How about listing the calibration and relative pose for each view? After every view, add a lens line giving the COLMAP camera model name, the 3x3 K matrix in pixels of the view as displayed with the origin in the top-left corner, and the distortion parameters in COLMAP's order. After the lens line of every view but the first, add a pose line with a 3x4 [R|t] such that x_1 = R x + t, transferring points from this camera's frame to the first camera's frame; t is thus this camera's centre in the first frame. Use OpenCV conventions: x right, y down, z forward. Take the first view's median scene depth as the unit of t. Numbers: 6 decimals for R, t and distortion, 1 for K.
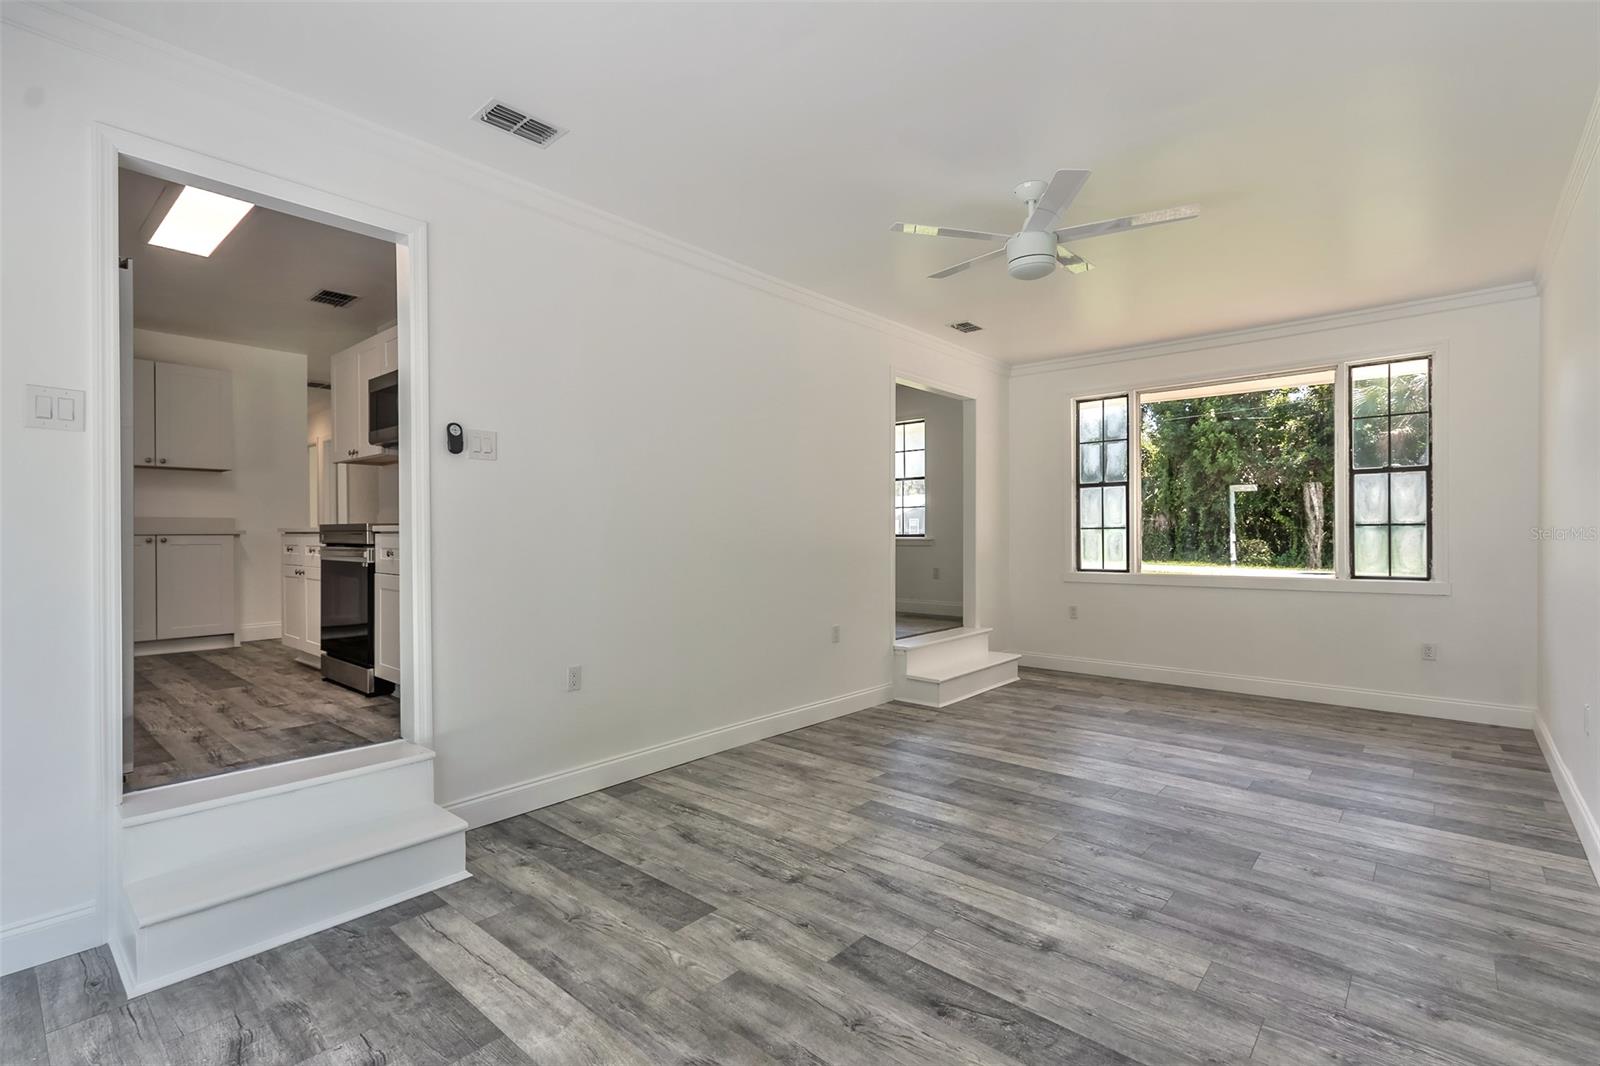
lens RADIAL K [[728.7, 0, 790.7], [0, 728.7, 535.8], [0, 0, 1]] dist [0.007760, -0.000738]
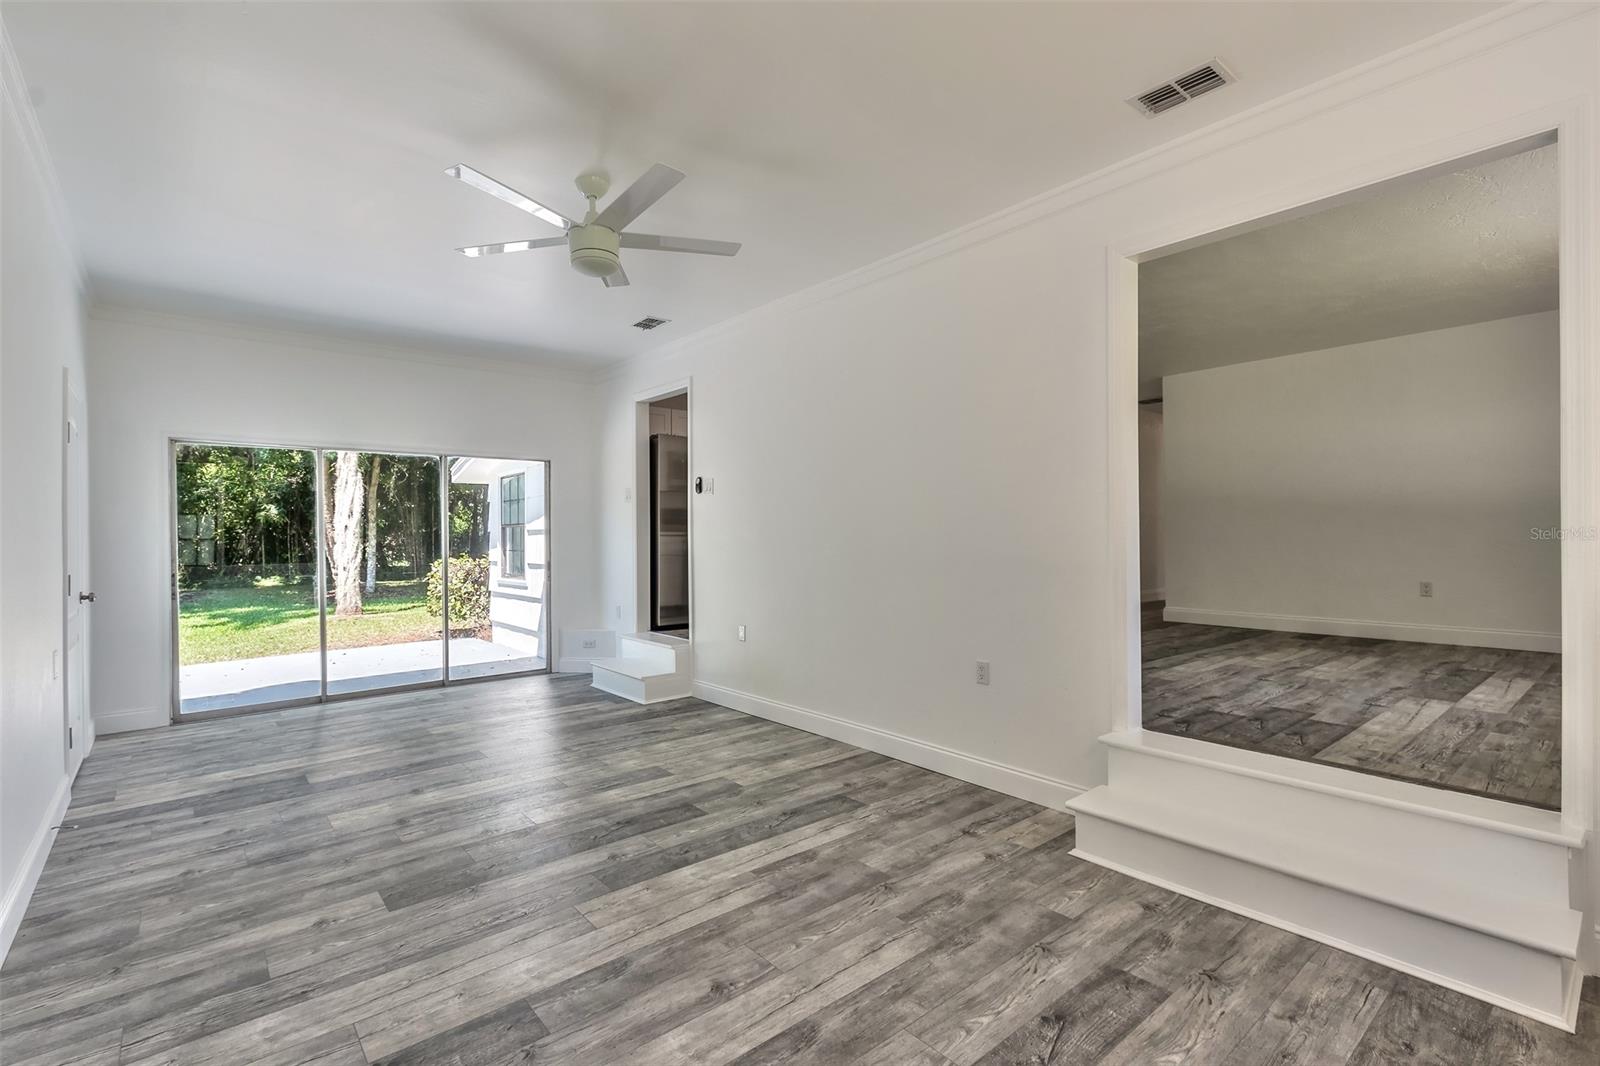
lens RADIAL K [[728.7, 0, 790.7], [0, 728.7, 535.8], [0, 0, 1]] dist [0.007760, -0.000738]
pose [[-0.143997, 0.004931, -0.989566, 1.212465], [0.002631, 0.999986, 0.004600, -0.011760], [0.989575, -0.001941, -0.144008, 1.354834]]
